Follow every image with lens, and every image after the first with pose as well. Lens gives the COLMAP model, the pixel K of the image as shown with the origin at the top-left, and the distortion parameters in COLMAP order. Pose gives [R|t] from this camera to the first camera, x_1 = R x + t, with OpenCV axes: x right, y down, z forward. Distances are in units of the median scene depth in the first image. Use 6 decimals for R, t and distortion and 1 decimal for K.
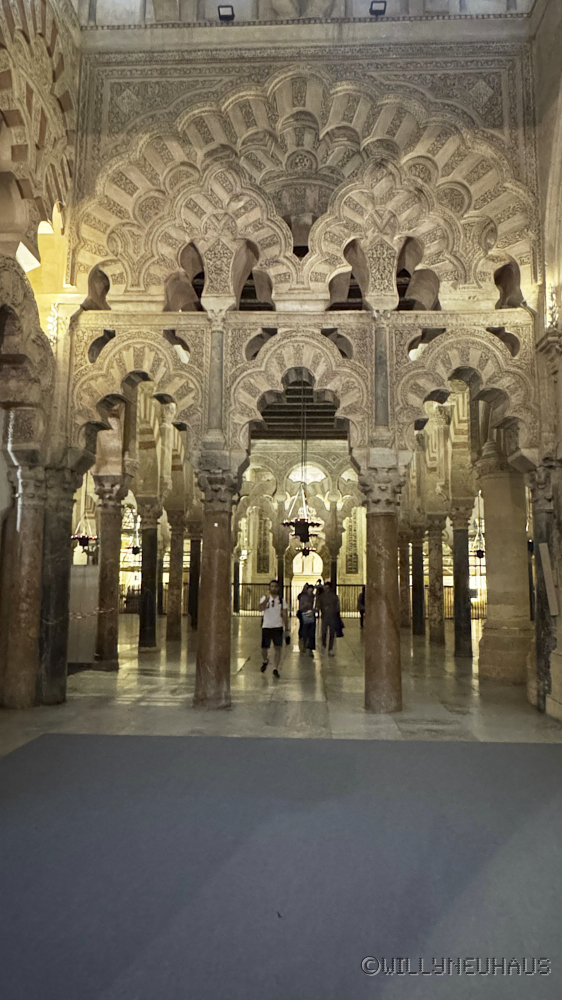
lens RADIAL K [[621.7, 0, 281.7], [0, 621.7, 500.3], [0, 0, 1]] dist [-0.002343, -0.001091]
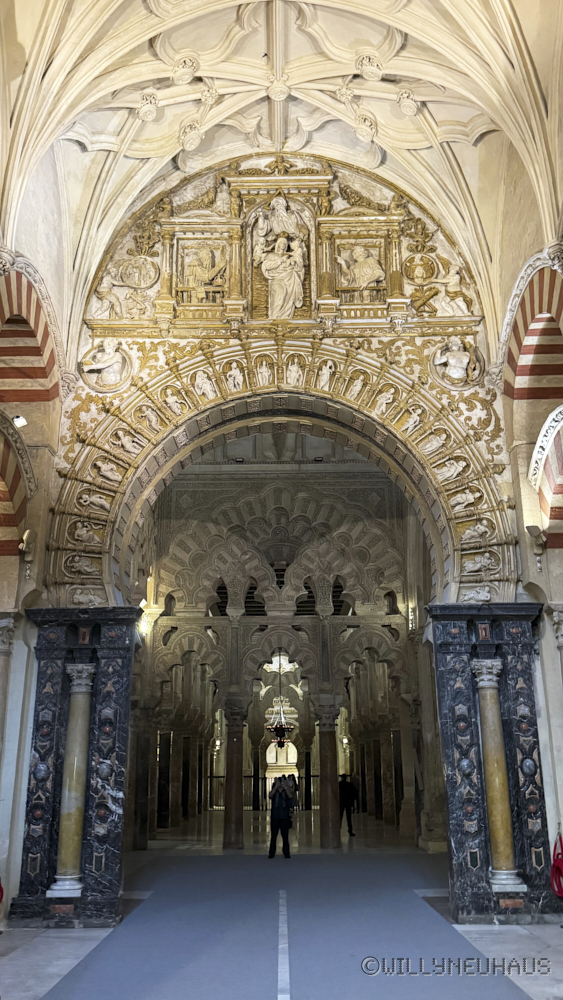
lens RADIAL K [[827.5, 0, 280.8], [0, 827.5, 499.7], [0, 0, 1]] dist [0.103595, -0.001486]
pose [[0.998840, -0.004729, 0.047919, -0.084338], [0.013532, 0.982628, -0.185090, -0.188922], [-0.046212, 0.185523, 0.981553, -1.461511]]
